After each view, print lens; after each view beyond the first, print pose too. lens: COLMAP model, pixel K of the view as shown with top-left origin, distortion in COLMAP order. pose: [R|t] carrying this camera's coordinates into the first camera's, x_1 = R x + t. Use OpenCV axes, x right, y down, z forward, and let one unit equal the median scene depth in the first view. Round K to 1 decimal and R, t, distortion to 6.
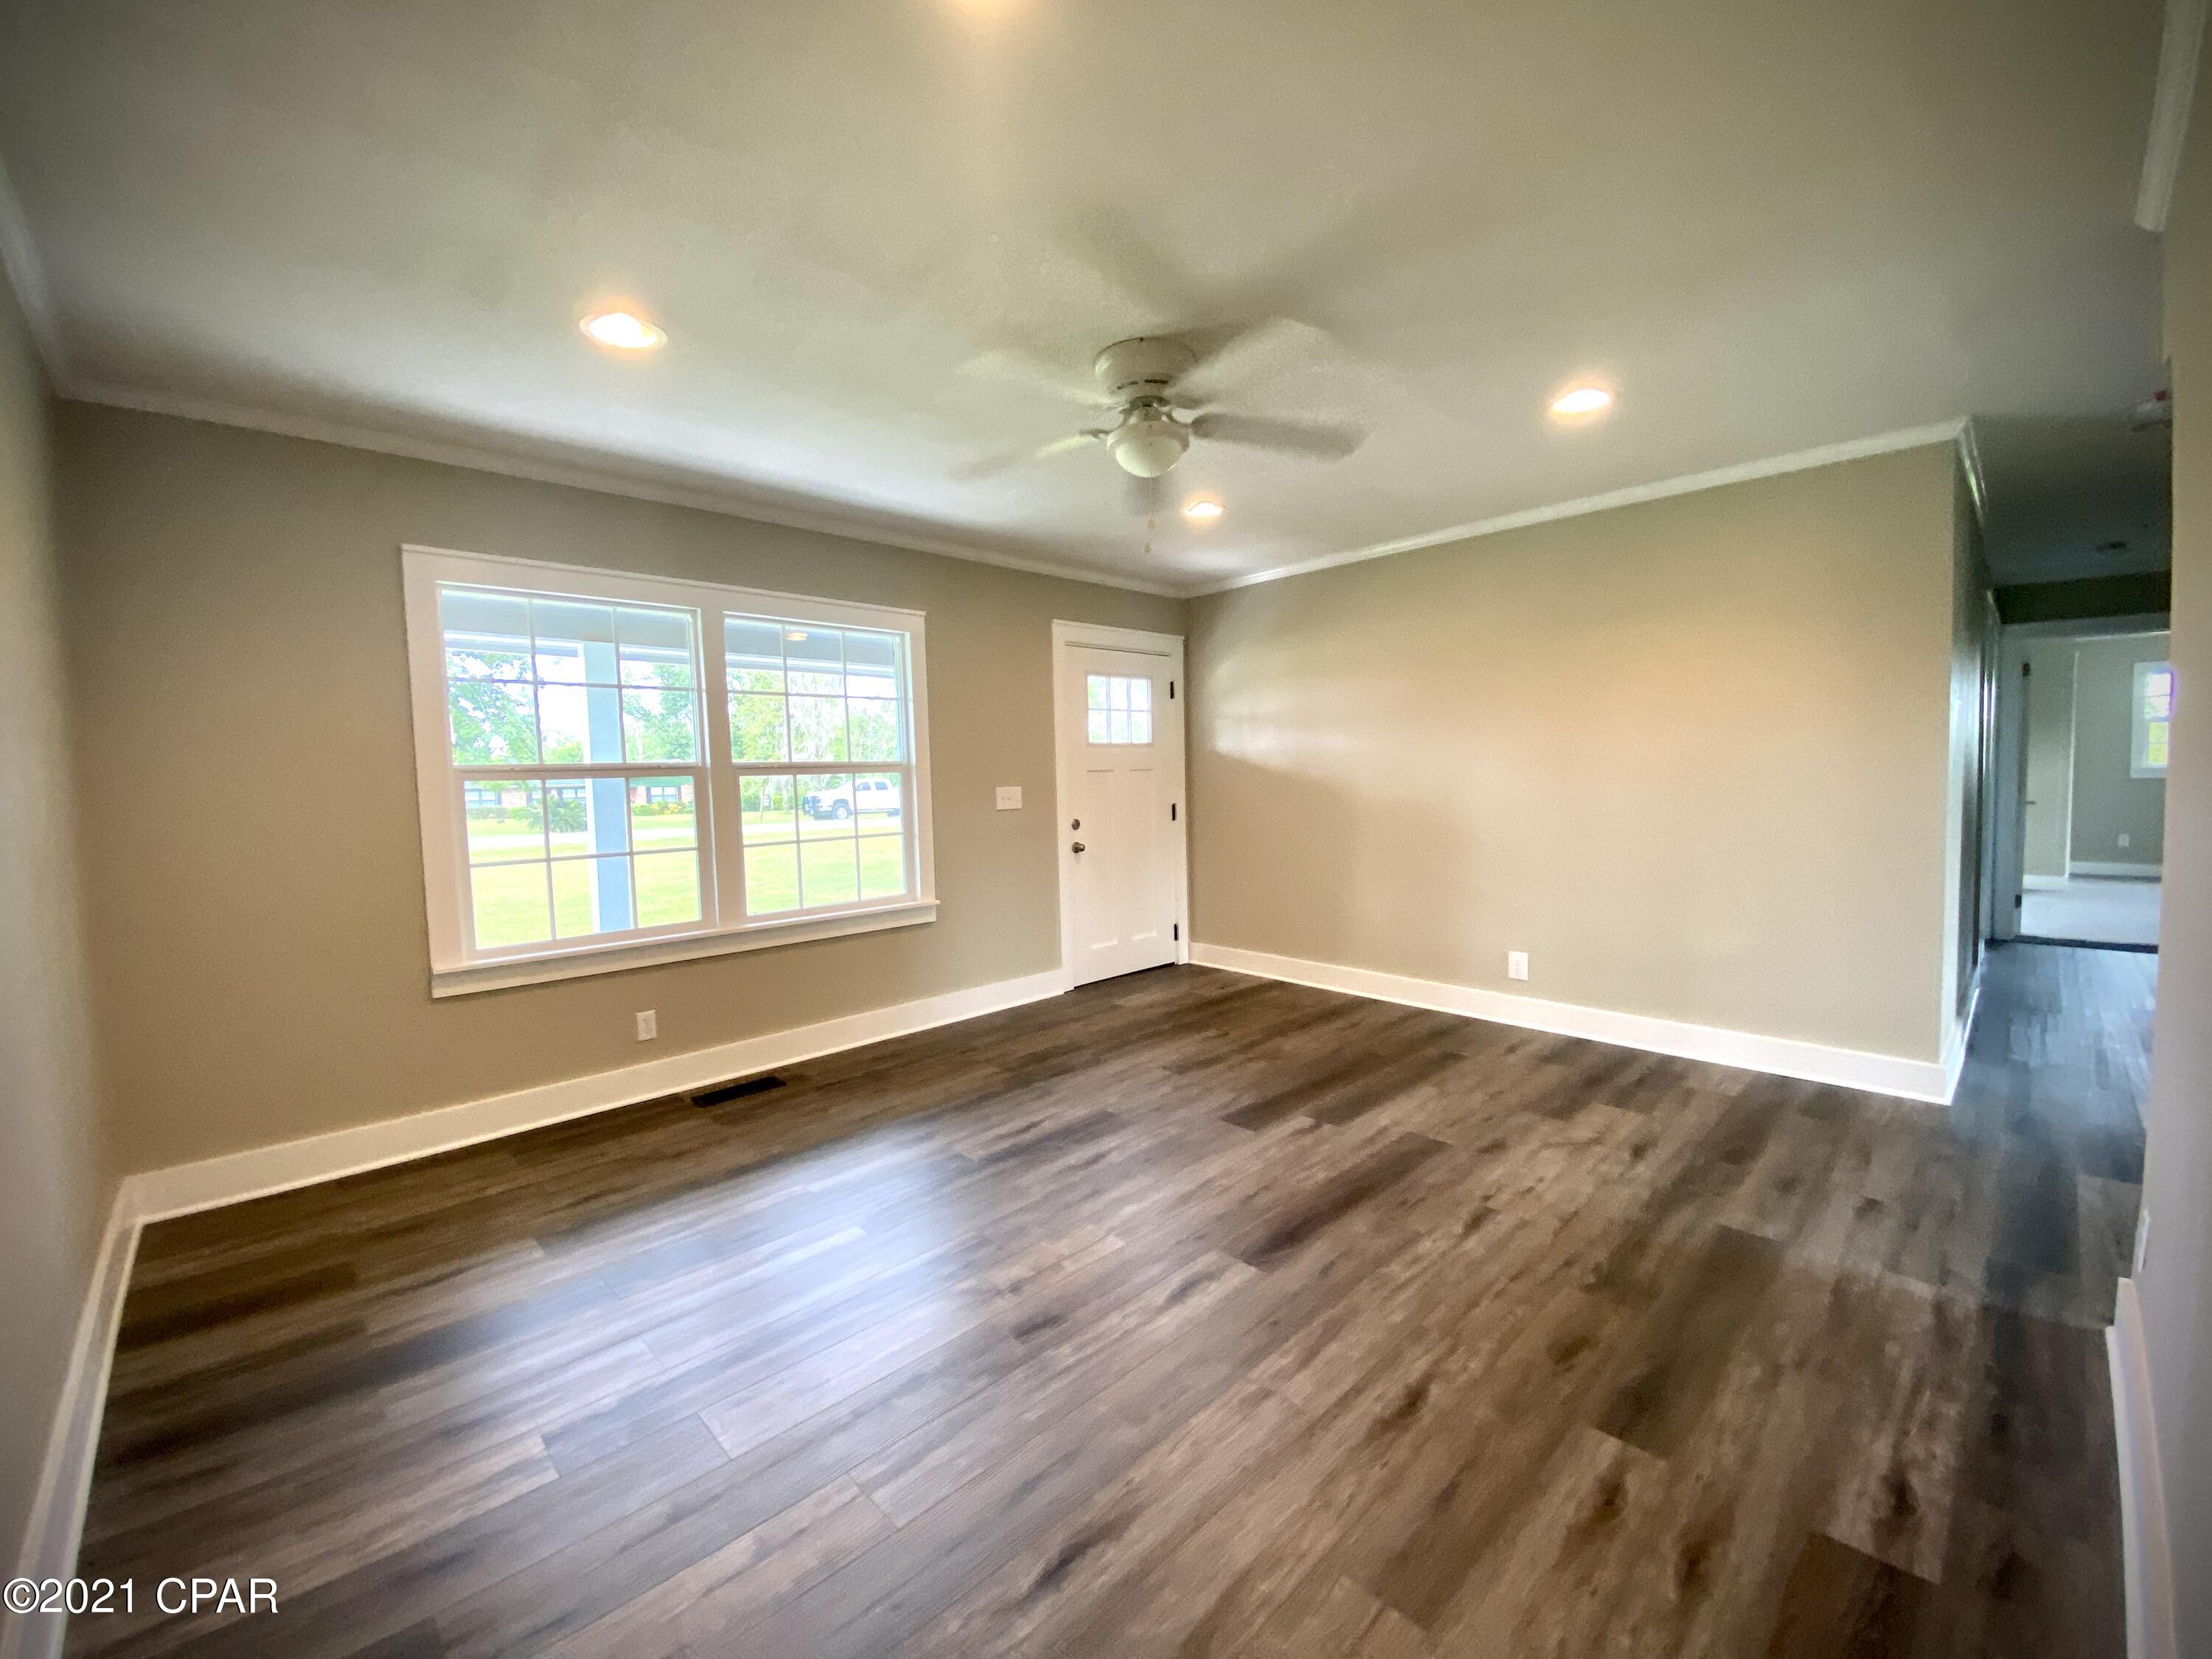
lens RADIAL K [[896.7, 0, 1102.9], [0, 896.7, 821.8], [0, 0, 1]] dist [0.035468, -0.028914]
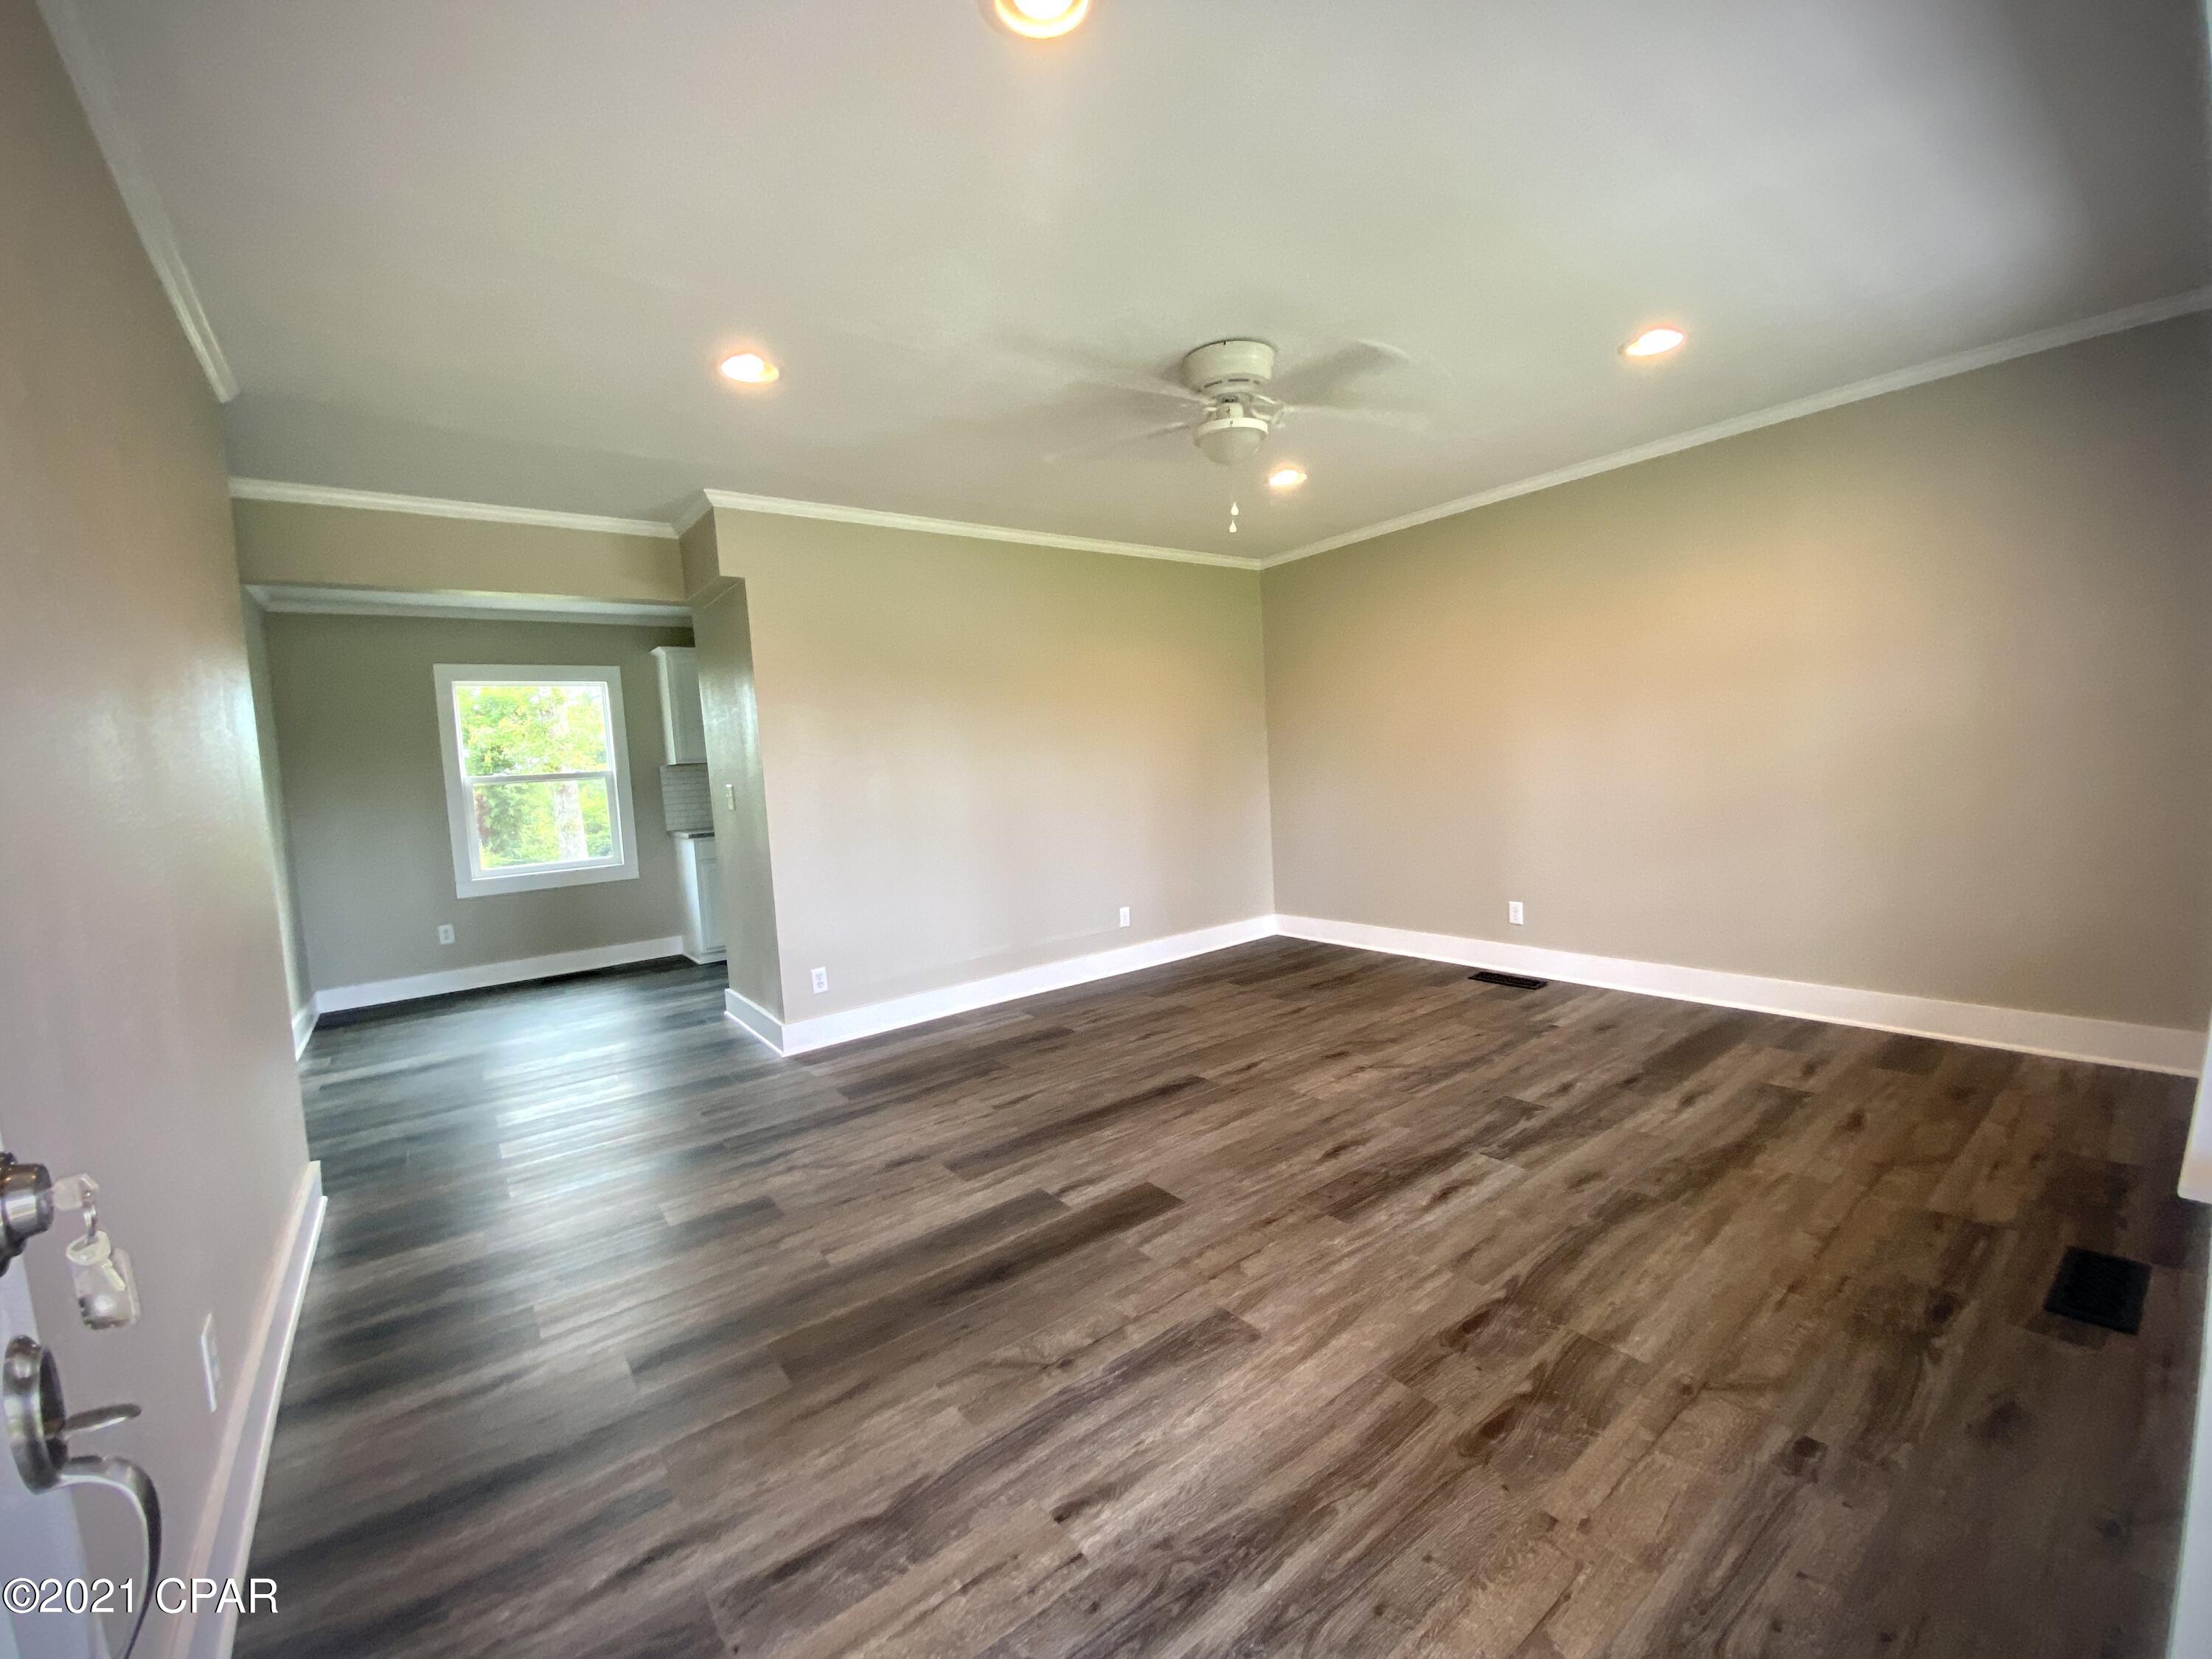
lens RADIAL K [[896.7, 0, 1102.9], [0, 896.7, 821.8], [0, 0, 1]] dist [0.035468, -0.028914]
pose [[-0.990094, 0.071395, 0.120899, 0.090384], [0.086351, 0.988597, 0.123364, -0.088559], [-0.110713, 0.132582, -0.984969, 1.875582]]
